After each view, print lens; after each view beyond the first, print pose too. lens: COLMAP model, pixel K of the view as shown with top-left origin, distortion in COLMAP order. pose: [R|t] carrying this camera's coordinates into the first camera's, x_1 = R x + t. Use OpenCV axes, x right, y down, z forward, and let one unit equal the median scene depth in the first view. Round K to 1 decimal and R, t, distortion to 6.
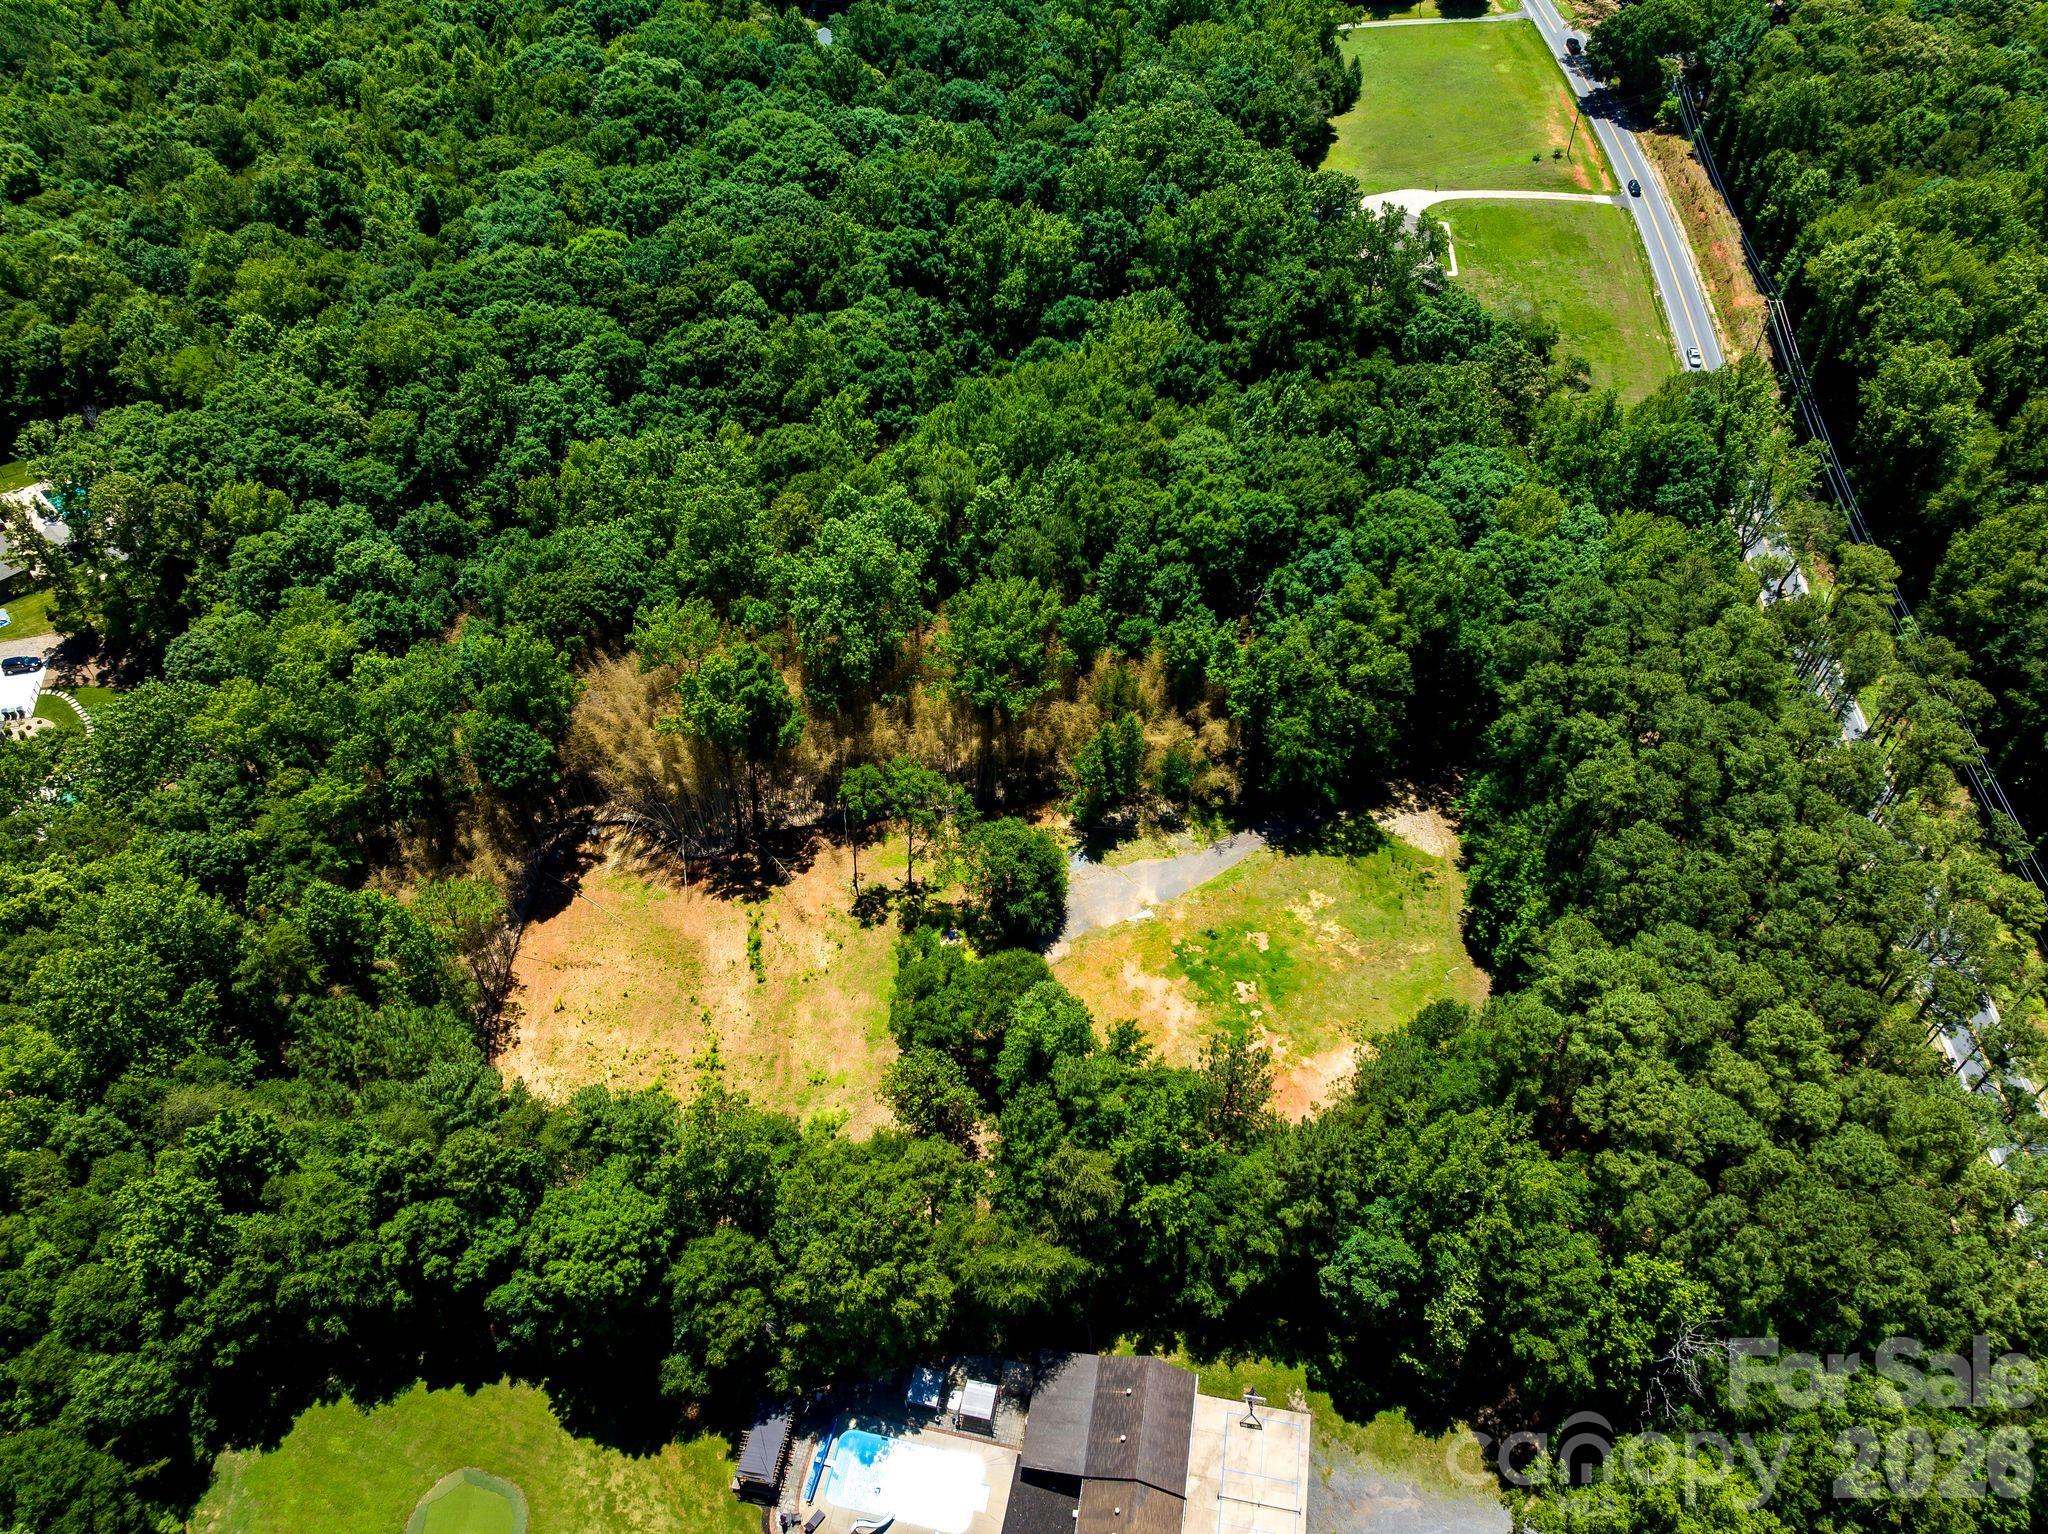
lens RADIAL K [[1431.0, 0, 1018.1], [0, 1431.0, 761.0], [0, 0, 1]] dist [-0.046954, 0.017840]
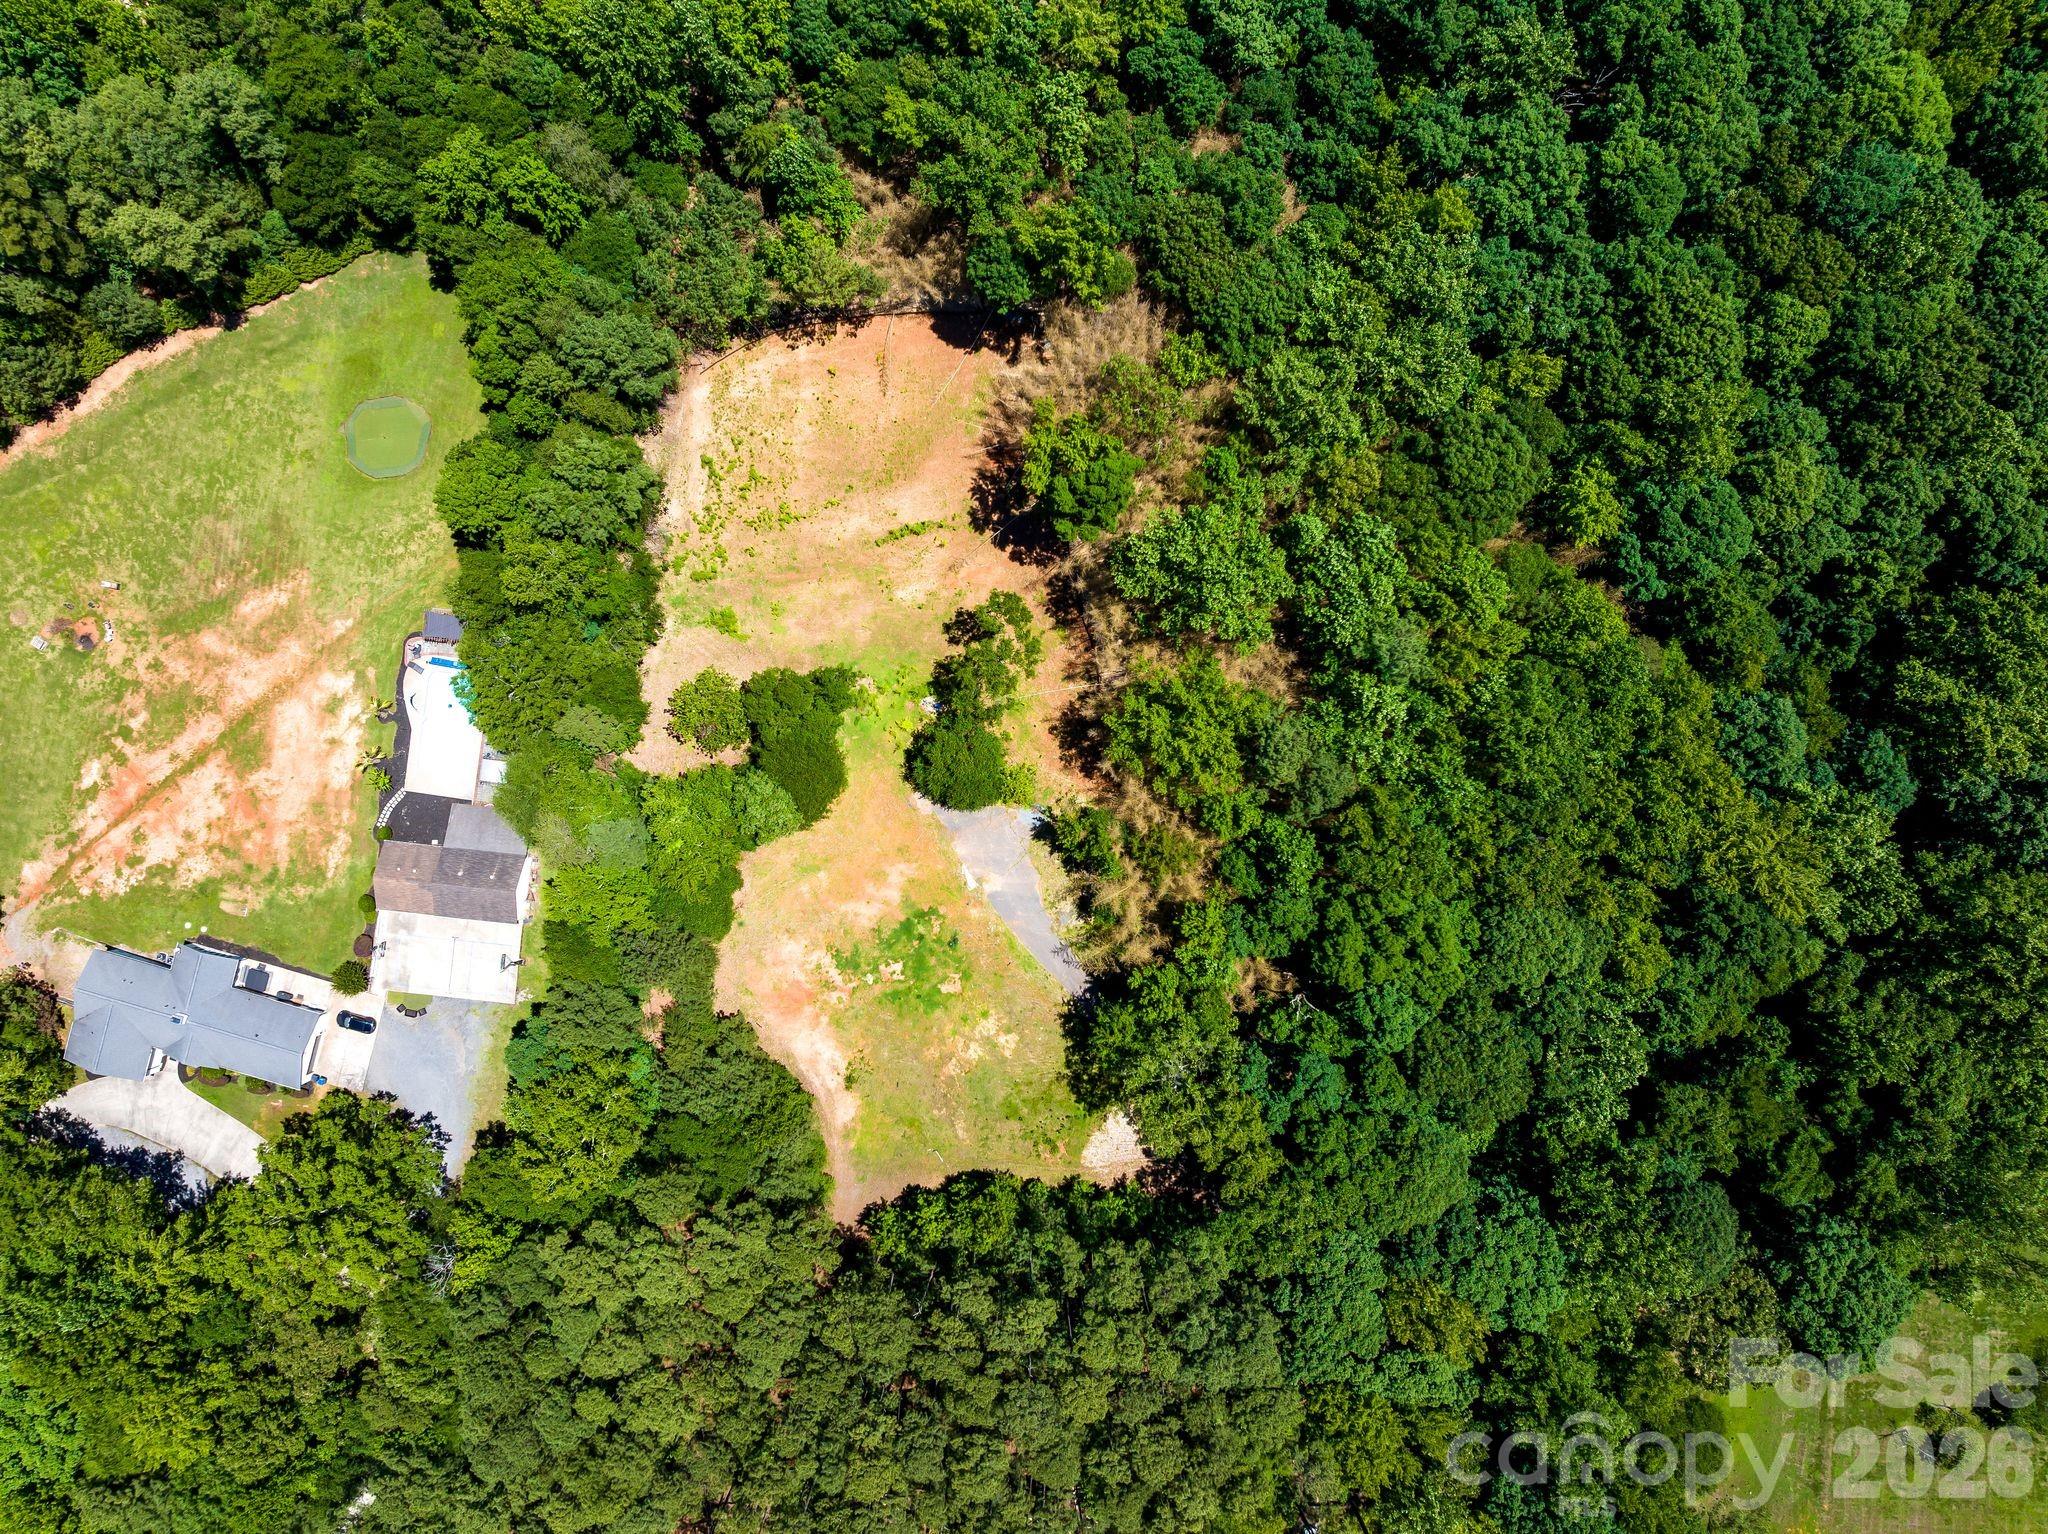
lens RADIAL K [[1431.0, 0, 1022.6], [0, 1431.0, 757.8], [0, 0, 1]] dist [-0.046954, 0.017840]
pose [[0.073547, 0.997291, 0.001093, -0.003298], [-0.728887, 0.053005, 0.682579, -0.651201], [0.680672, -0.050998, 0.730811, 0.230602]]
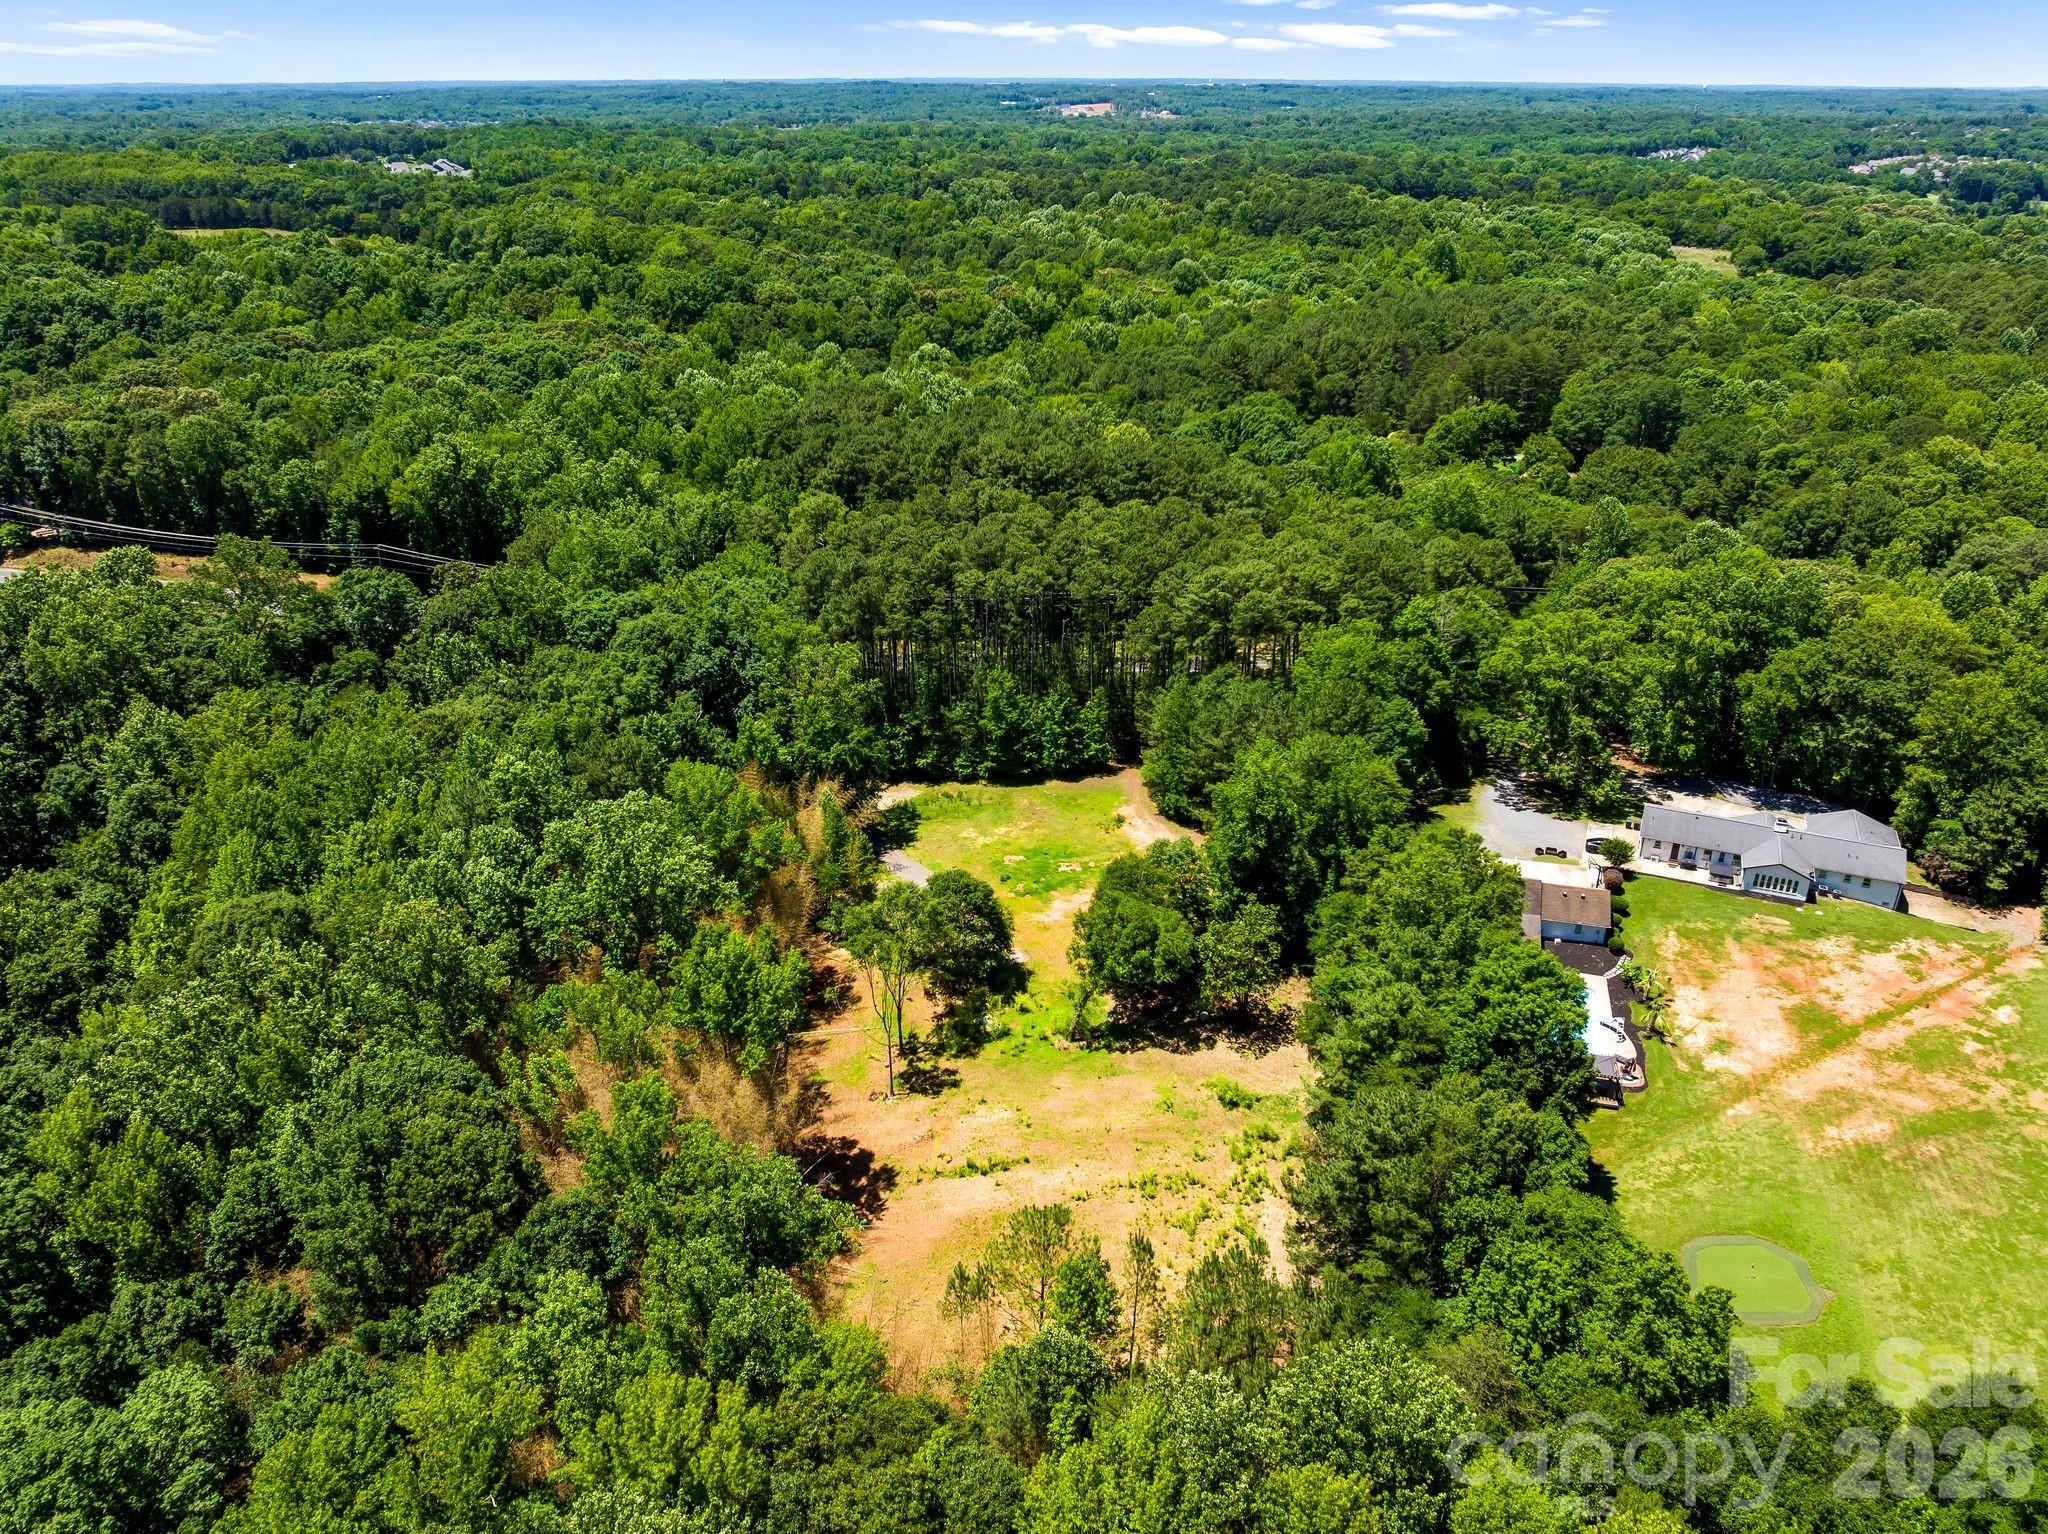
lens RADIAL K [[1431.0, 0, 1022.2], [0, 1431.0, 765.0], [0, 0, 1]] dist [-0.046954, 0.017840]
pose [[0.076555, -0.409093, 0.909276, -0.796402], [0.727739, 0.646312, 0.229512, -0.177258], [-0.681568, 0.644145, 0.347192, 0.530800]]
